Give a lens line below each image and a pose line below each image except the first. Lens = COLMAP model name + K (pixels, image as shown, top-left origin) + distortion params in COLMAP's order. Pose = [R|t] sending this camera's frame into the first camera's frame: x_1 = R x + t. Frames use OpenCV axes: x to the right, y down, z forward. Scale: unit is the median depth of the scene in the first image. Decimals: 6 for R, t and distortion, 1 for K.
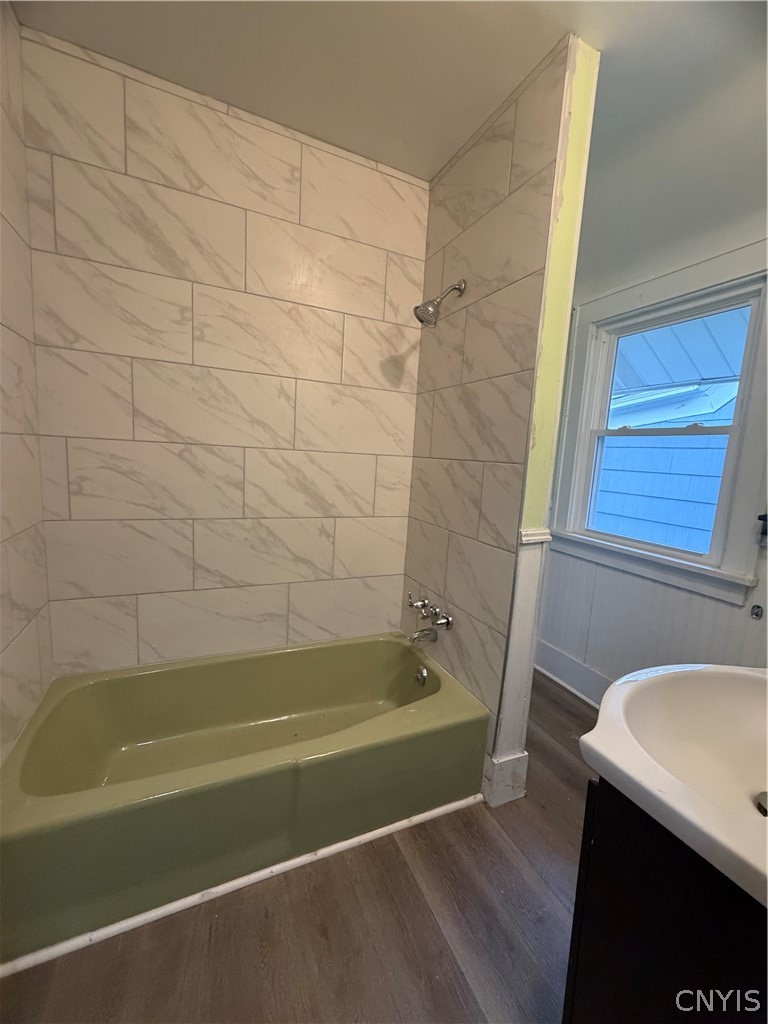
lens RADIAL K [[408.3, 0, 383.4], [0, 408.3, 510.5], [0, 0, 1]] dist [0.000777, -0.001132]
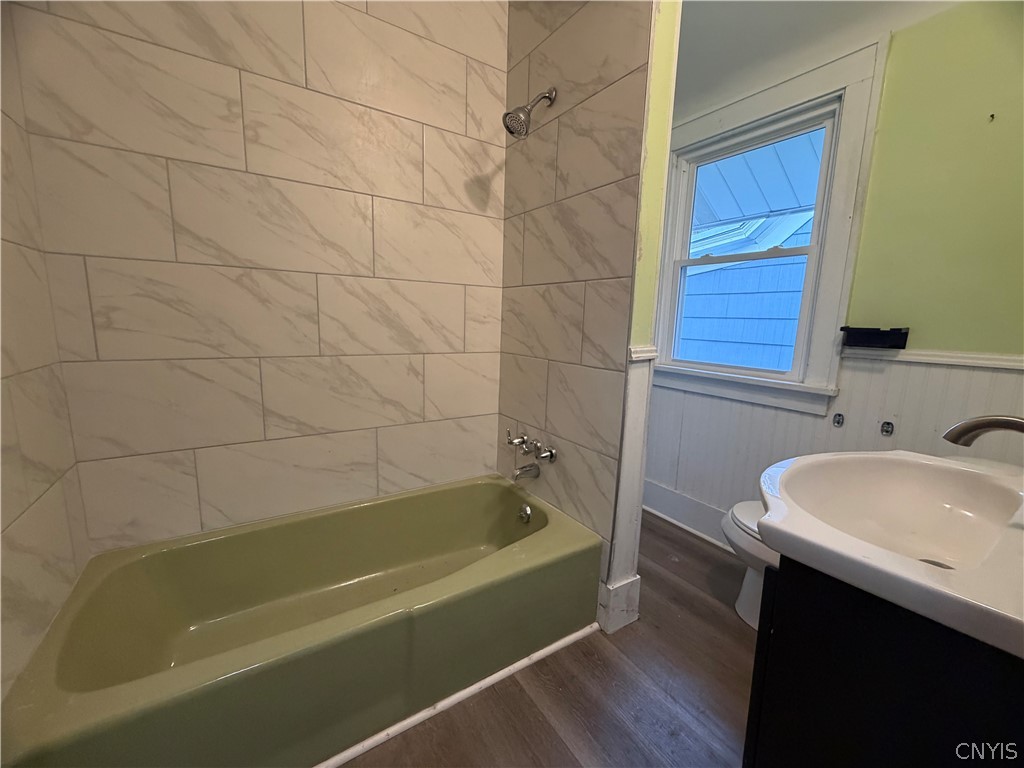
lens RADIAL K [[408.3, 0, 511.5], [0, 408.3, 384.8], [0, 0, 1]] dist [0.000777, -0.001132]
pose [[0.988340, -0.052882, 0.142787, -0.070246], [0.048048, 0.998156, 0.037090, 0.075646], [-0.144485, -0.029797, 0.989058, 0.074622]]
